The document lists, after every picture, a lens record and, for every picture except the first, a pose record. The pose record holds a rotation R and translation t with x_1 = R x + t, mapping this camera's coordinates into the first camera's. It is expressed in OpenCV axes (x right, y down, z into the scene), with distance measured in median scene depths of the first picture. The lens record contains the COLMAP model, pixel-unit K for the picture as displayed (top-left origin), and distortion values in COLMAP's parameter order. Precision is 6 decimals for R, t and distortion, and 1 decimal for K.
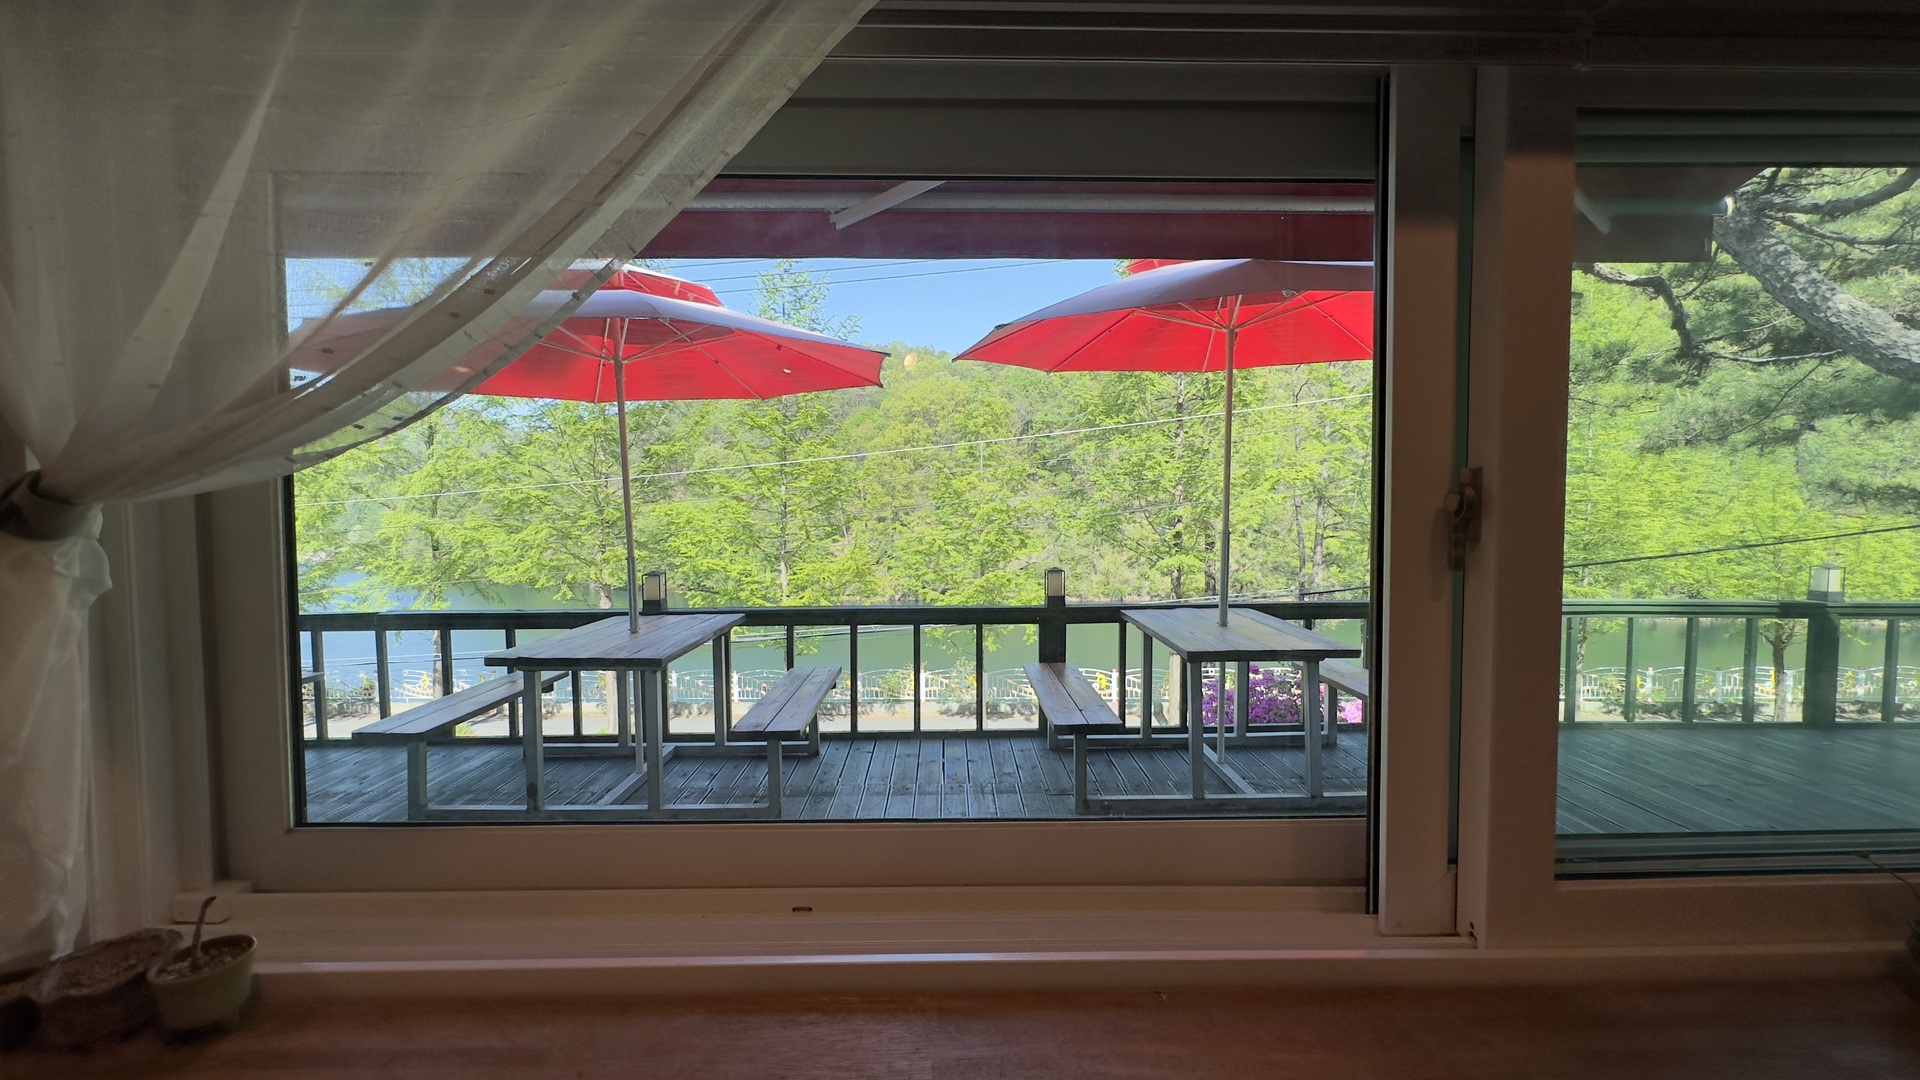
lens RADIAL K [[767.0, 0, 959.3], [0, 767.0, 535.9], [0, 0, 1]] dist [-0.001114, 0.000382]
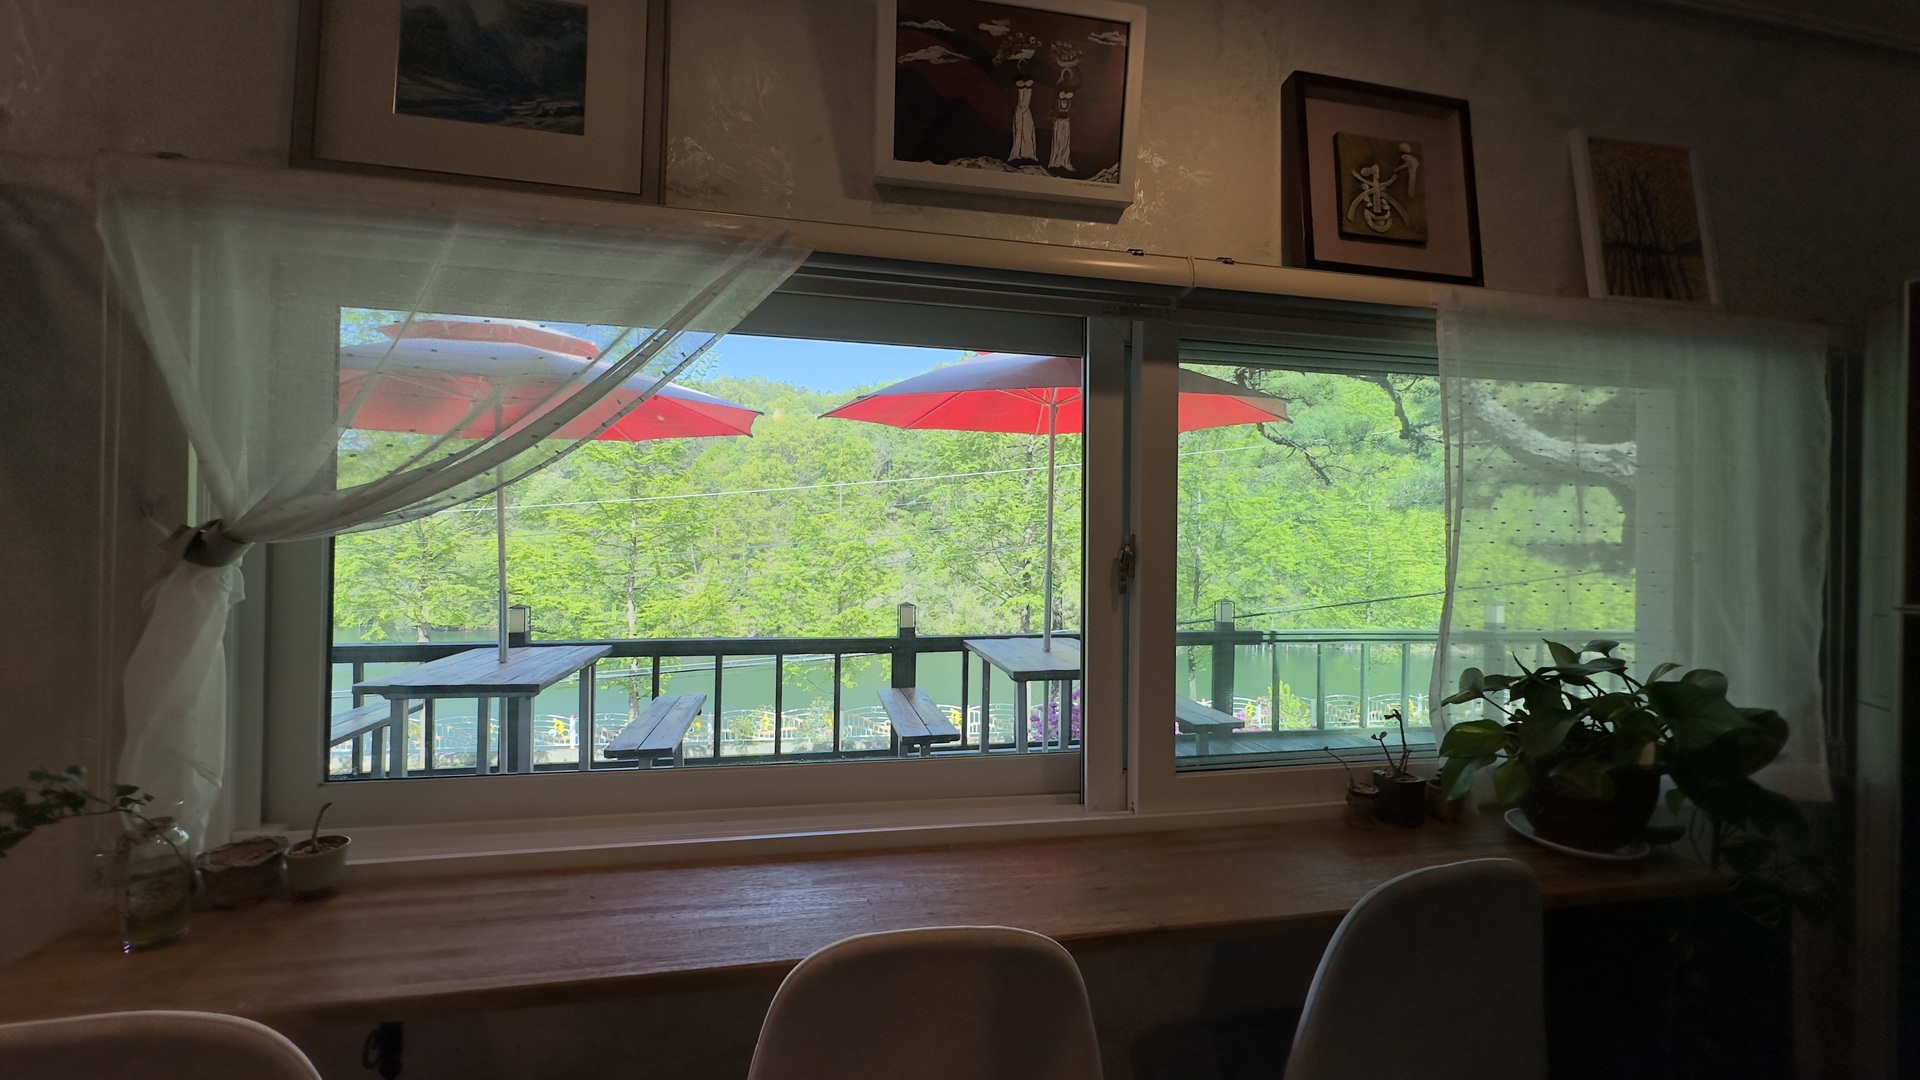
lens RADIAL K [[767.0, 0, 963.7], [0, 767.0, 542.6], [0, 0, 1]] dist [-0.001114, 0.000382]
pose [[0.982001, 0.018004, 0.188015, -0.005439], [-0.010049, 0.999017, -0.043180, 0.001361], [-0.188608, 0.040513, 0.981216, -0.111473]]
